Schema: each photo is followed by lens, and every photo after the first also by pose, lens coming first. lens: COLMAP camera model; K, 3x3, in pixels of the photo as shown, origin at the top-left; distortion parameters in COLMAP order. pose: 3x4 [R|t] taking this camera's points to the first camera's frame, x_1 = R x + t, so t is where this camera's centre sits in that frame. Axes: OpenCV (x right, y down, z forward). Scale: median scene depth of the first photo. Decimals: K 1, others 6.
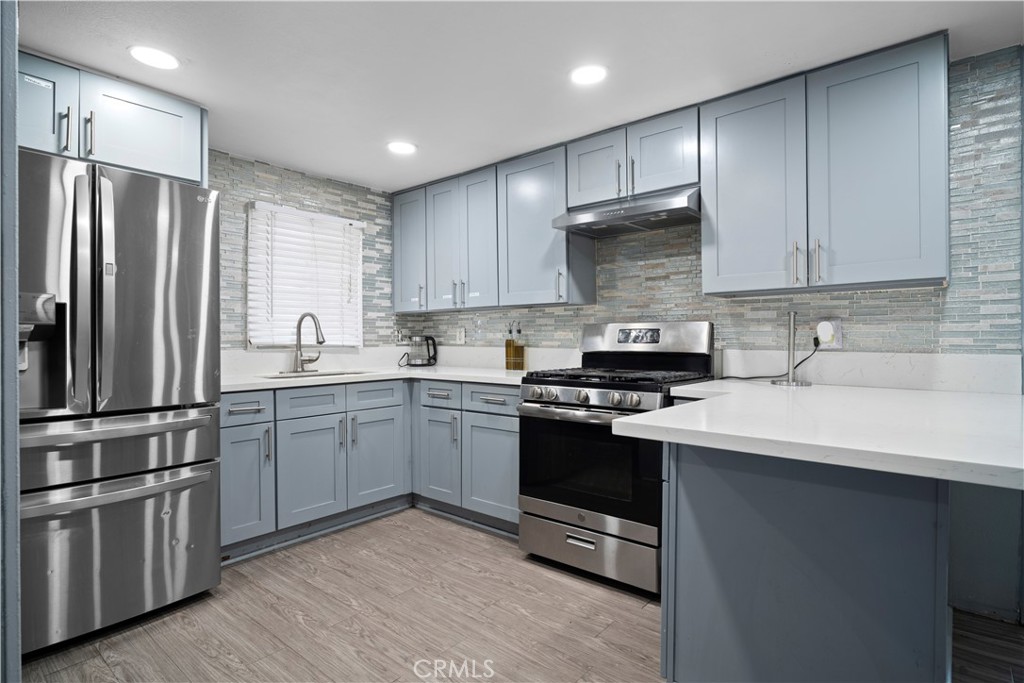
lens RADIAL K [[524.1, 0, 512.6], [0, 524.1, 336.8], [0, 0, 1]] dist [-0.003685, 0.000316]
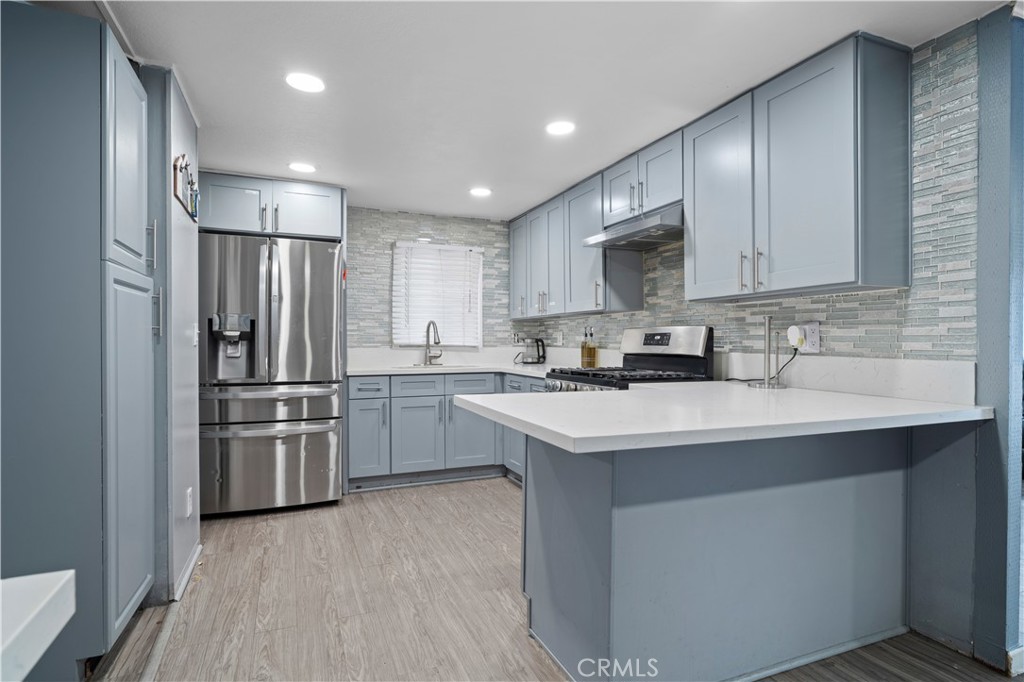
lens RADIAL K [[524.1, 0, 508.6], [0, 524.1, 342.2], [0, 0, 1]] dist [-0.003685, 0.000316]
pose [[0.892000, 0.006573, -0.451987, 0.489799], [-0.003826, 0.999968, 0.006991, -0.001903], [0.452019, -0.004507, 0.891997, -0.131208]]
